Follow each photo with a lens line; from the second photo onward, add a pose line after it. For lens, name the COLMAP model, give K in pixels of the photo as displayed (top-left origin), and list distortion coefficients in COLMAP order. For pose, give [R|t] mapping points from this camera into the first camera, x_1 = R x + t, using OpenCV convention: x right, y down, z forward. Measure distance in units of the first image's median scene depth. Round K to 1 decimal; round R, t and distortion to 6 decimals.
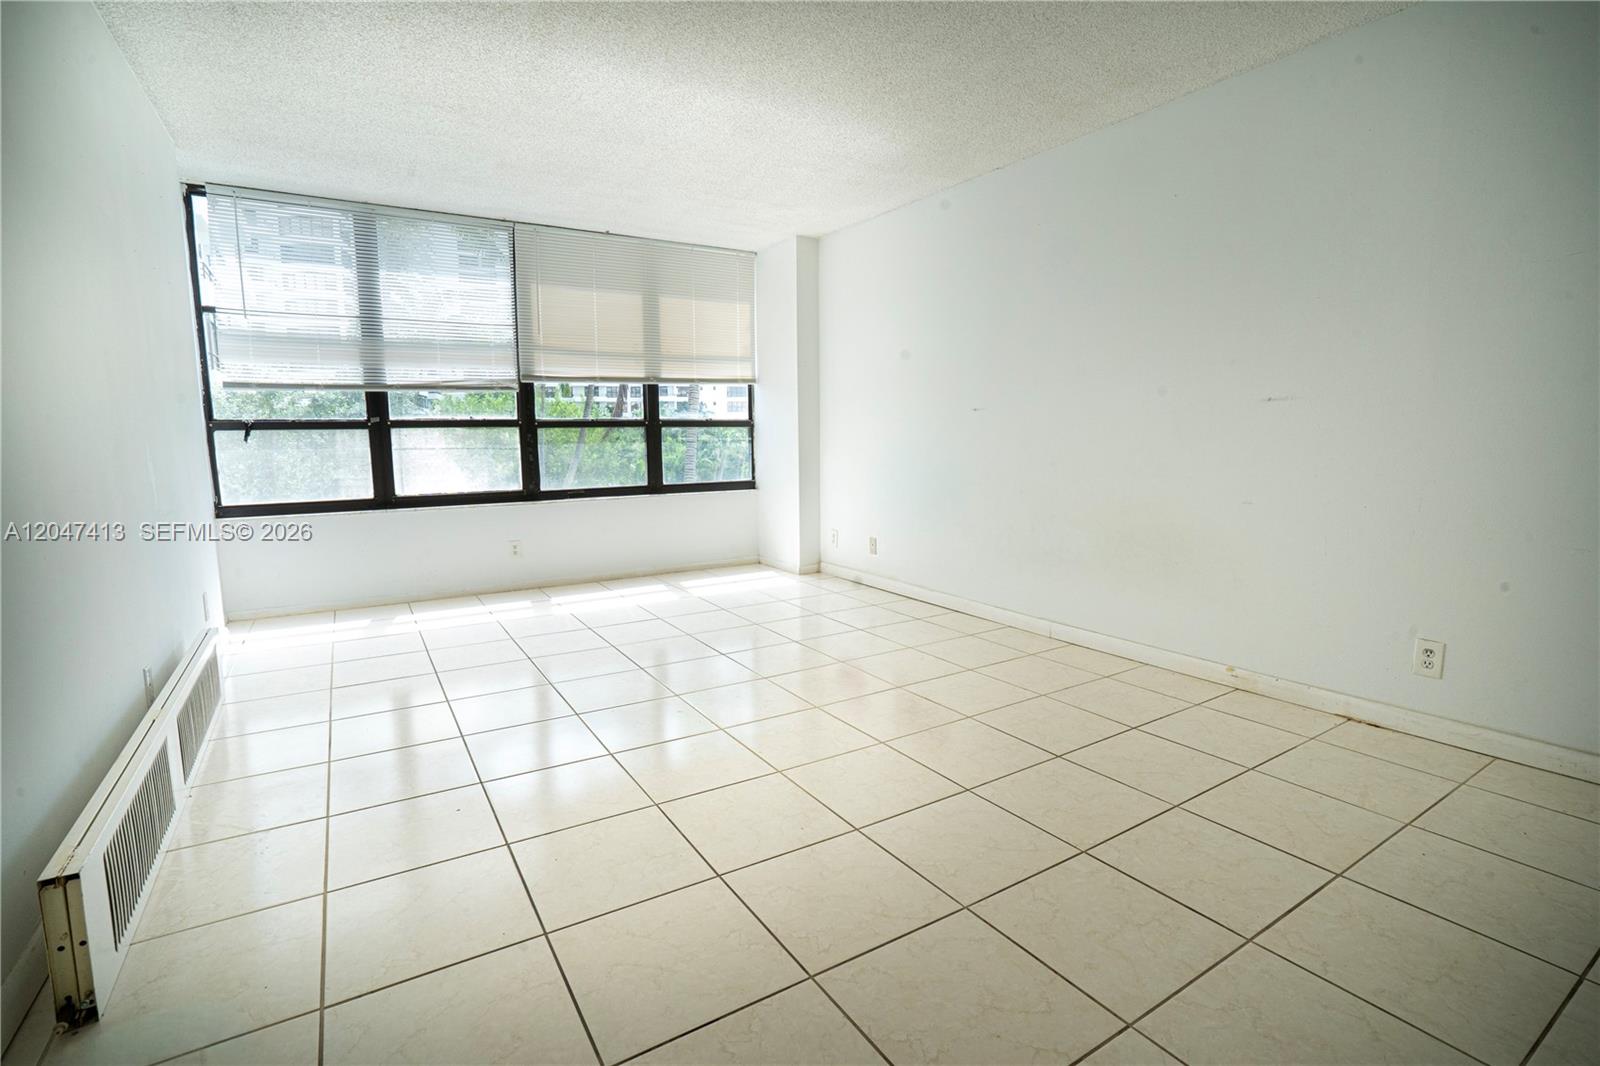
lens RADIAL K [[738.6, 0, 829.3], [0, 738.6, 540.3], [0, 0, 1]] dist [-0.062841, 0.027209]
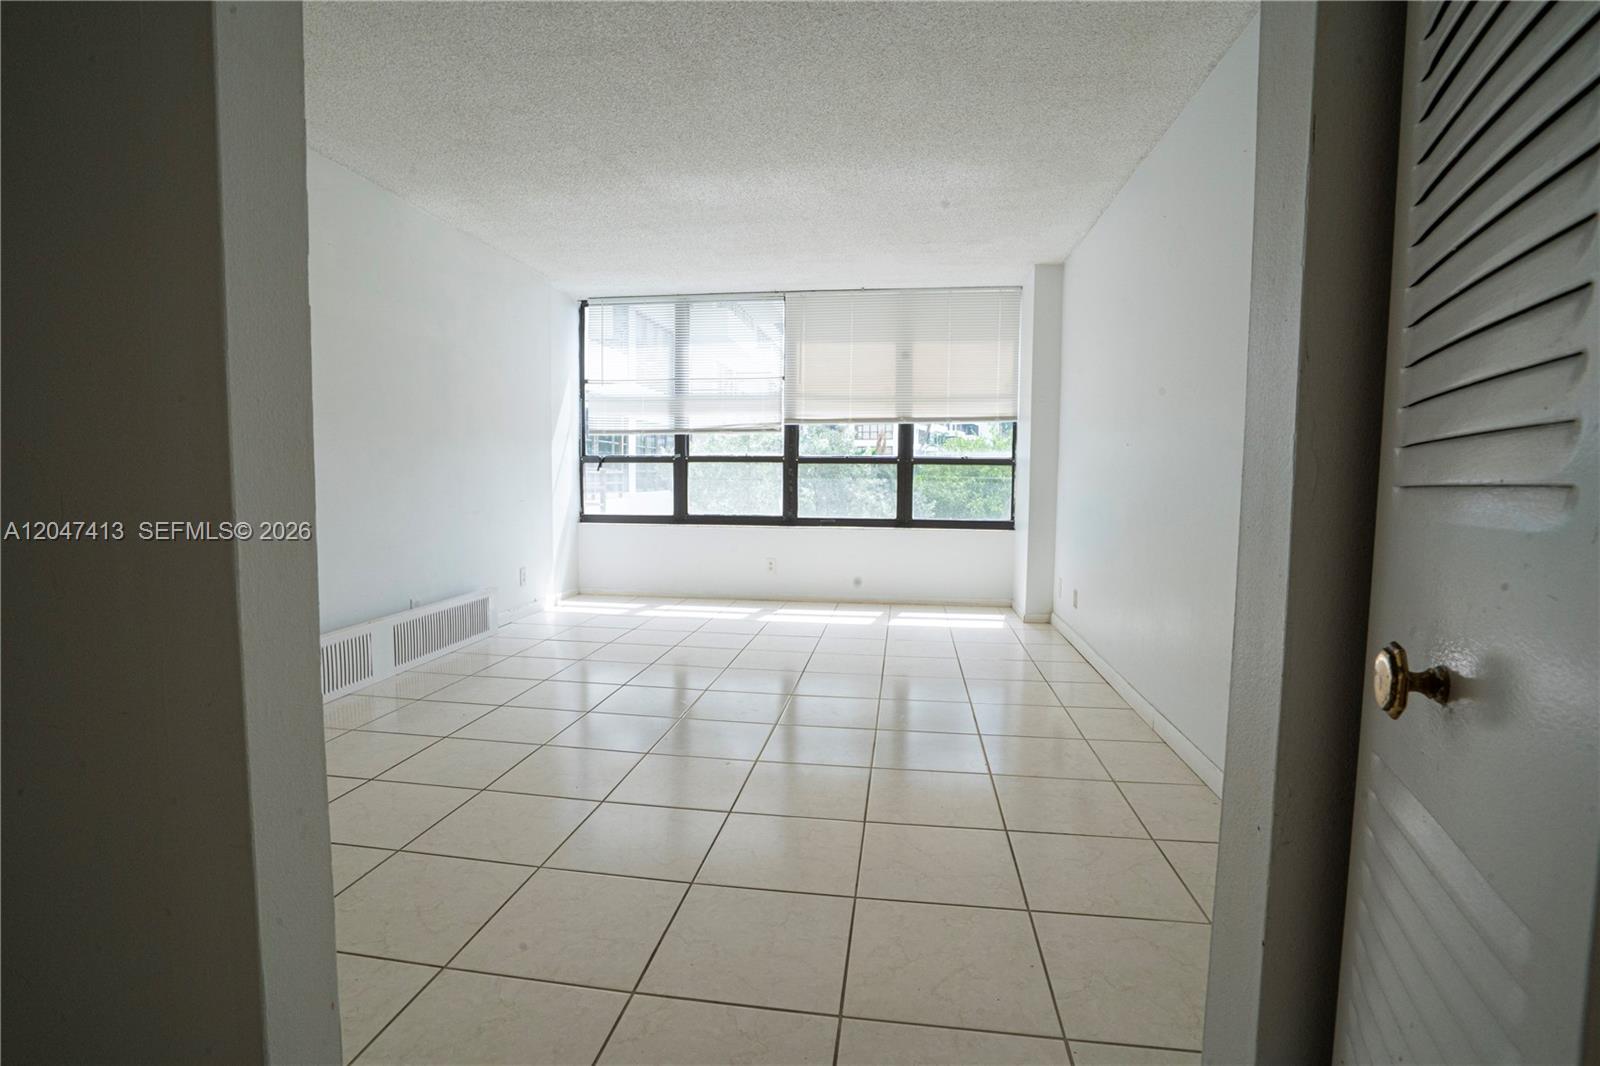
lens RADIAL K [[764.4, 0, 835.2], [0, 764.4, 531.4], [0, 0, 1]] dist [-0.042796, 0.012764]
pose [[0.767280, 0.059609, -0.638535, 0.440302], [-0.104565, 0.993975, -0.032858, -0.013135], [0.632730, 0.091979, 0.768891, 0.114338]]
